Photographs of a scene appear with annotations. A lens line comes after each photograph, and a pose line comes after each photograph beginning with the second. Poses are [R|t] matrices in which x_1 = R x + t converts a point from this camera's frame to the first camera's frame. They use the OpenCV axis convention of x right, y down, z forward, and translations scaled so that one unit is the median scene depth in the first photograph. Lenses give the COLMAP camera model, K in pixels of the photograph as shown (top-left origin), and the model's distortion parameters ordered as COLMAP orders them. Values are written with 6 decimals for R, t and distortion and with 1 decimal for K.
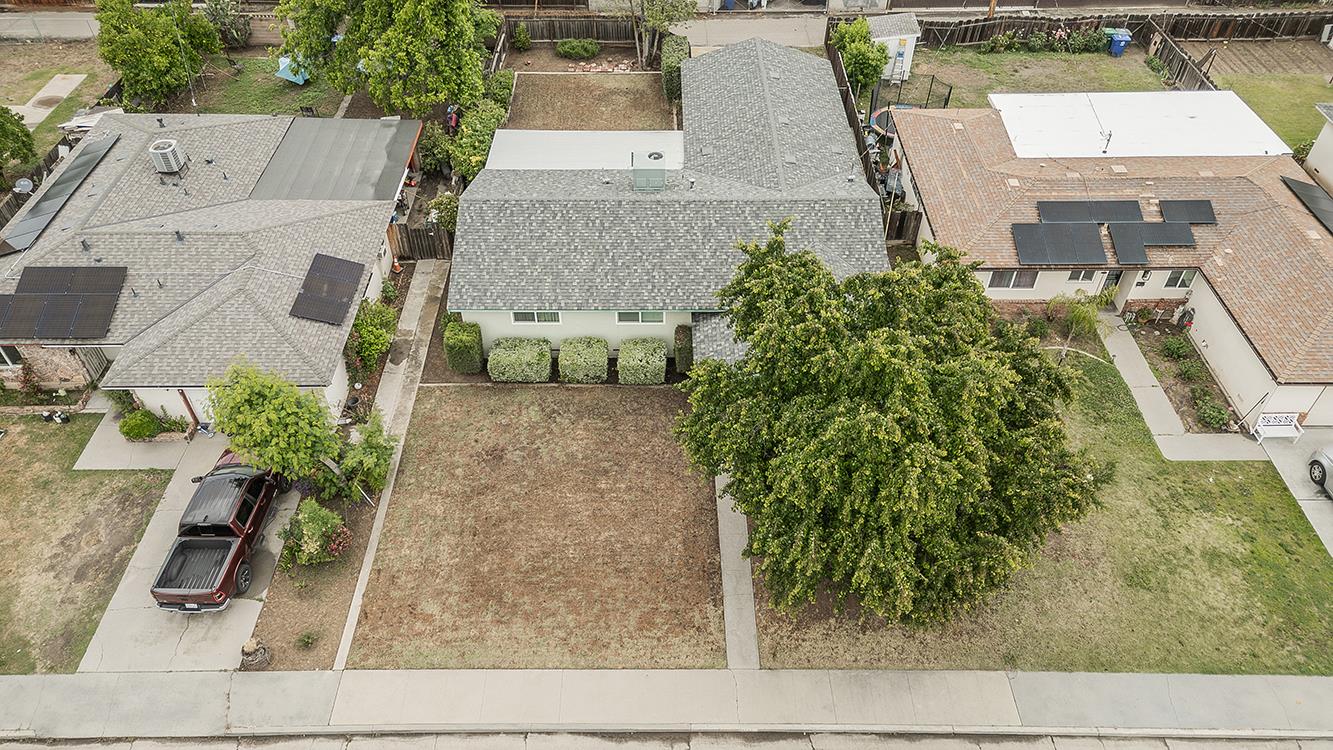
lens RADIAL K [[927.4, 0, 662.8], [0, 927.4, 372.1], [0, 0, 1]] dist [0.076387, -0.044288]
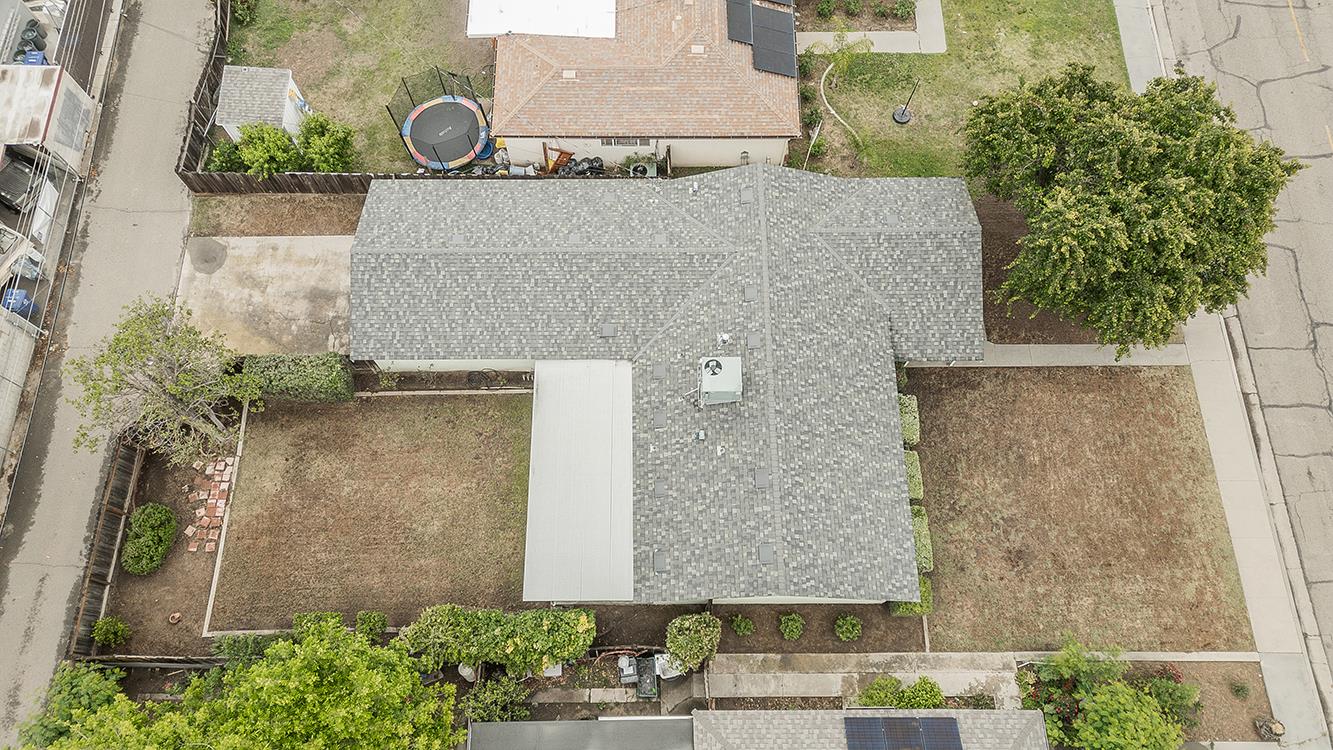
lens RADIAL K [[927.4, 0, 662.8], [0, 927.4, 374.5], [0, 0, 1]] dist [0.076387, -0.044288]
pose [[-0.003052, -0.933024, 0.359801, -0.344469], [0.684187, 0.260457, 0.681213, -0.904644], [-0.729301, 0.248250, 0.637568, 0.523522]]
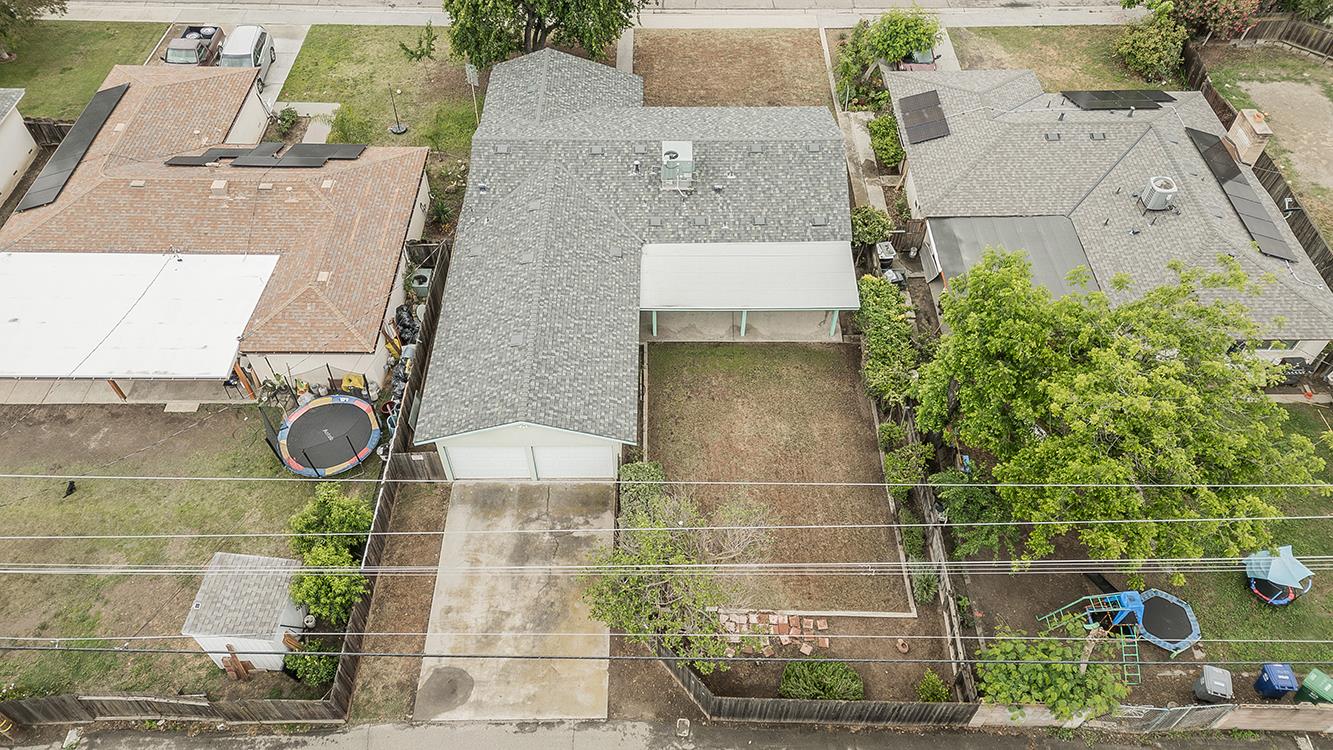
lens RADIAL K [[927.4, 0, 666.2], [0, 927.4, 373.1], [0, 0, 1]] dist [0.076387, -0.044288]
pose [[-0.999989, -0.004544, -0.001392, -0.001548], [-0.001140, -0.054943, 0.998489, -1.382857], [-0.004613, 0.998479, 0.054937, 1.270006]]
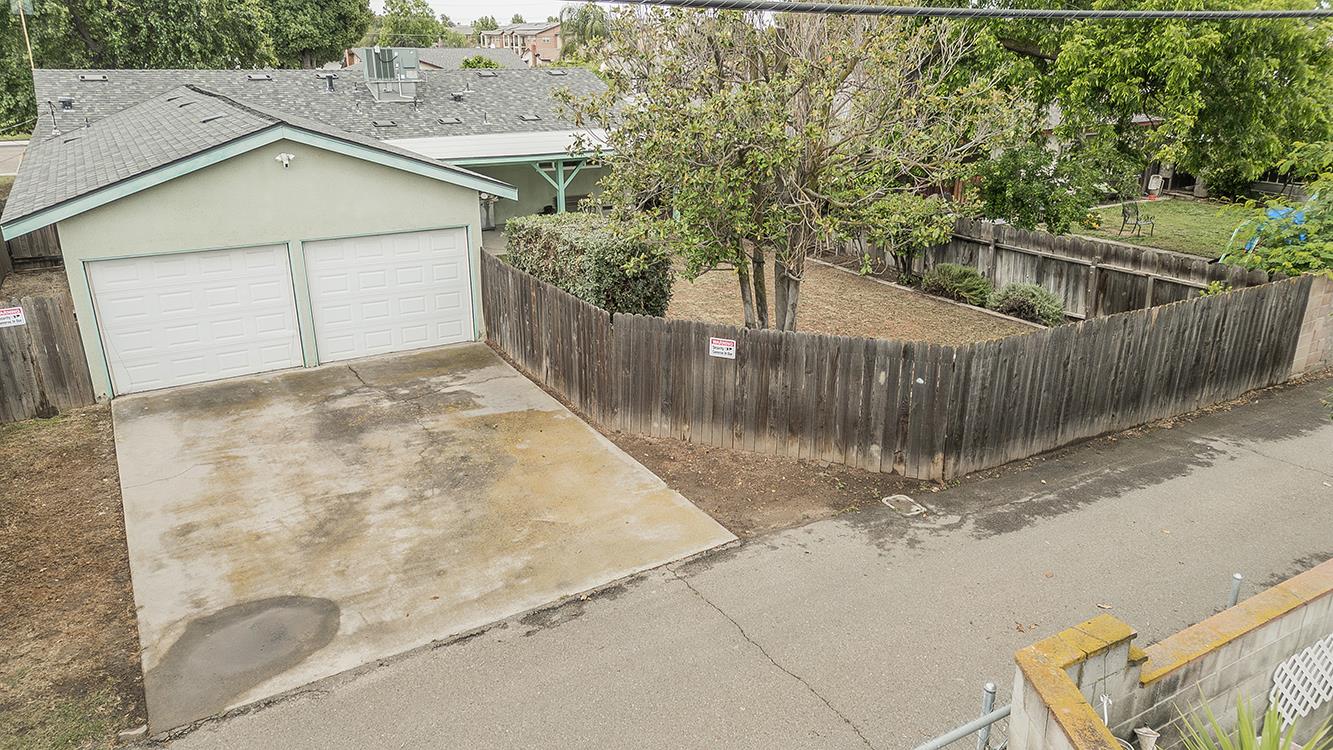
lens RADIAL K [[927.4, 0, 666.2], [0, 927.4, 373.9], [0, 0, 1]] dist [0.076387, -0.044288]
pose [[-0.863060, 0.170185, -0.475568, 0.208964], [-0.345592, 0.487689, 0.801702, -0.834008], [0.368367, 0.856269, -0.362090, 1.680585]]
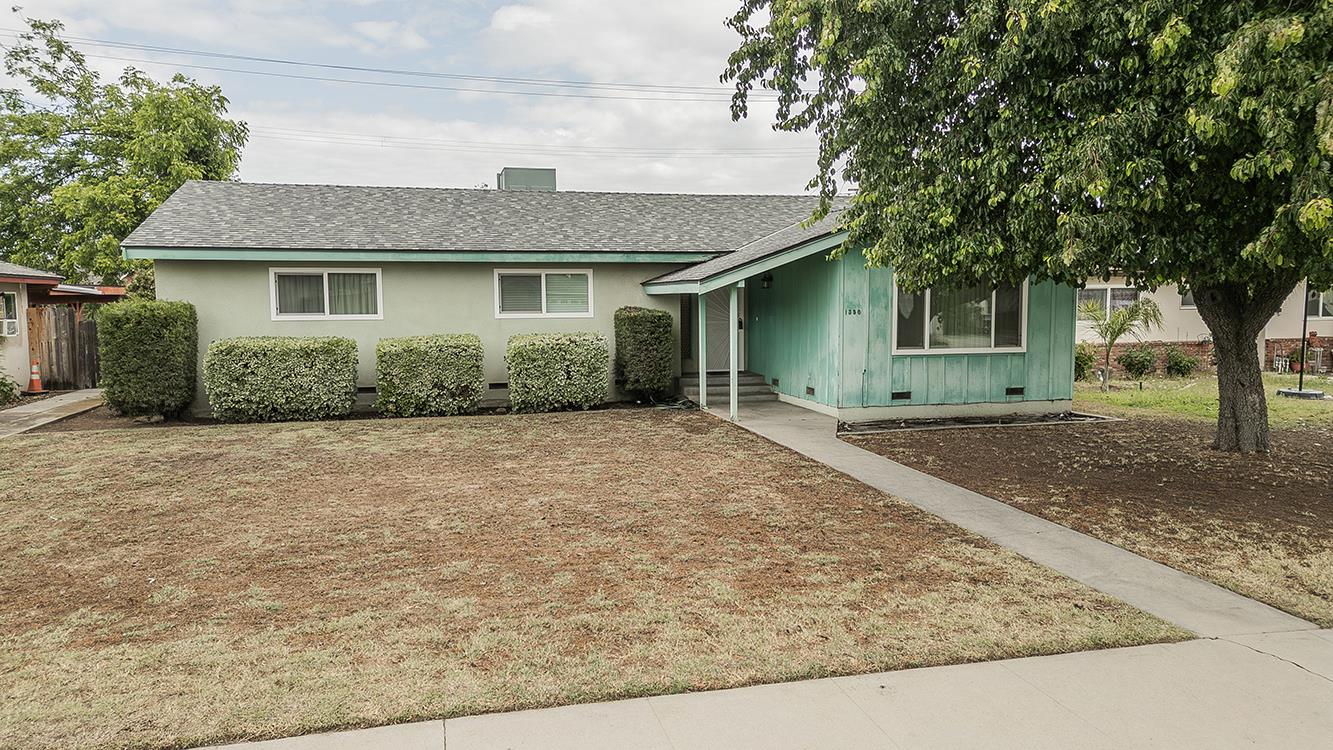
lens RADIAL K [[927.4, 0, 664.6], [0, 927.4, 373.0], [0, 0, 1]] dist [0.076387, -0.044288]
pose [[0.971437, -0.025914, 0.235878, -0.082040], [0.167141, 0.780325, -0.602625, 0.294975], [-0.168445, 0.624837, 0.762368, 0.623952]]
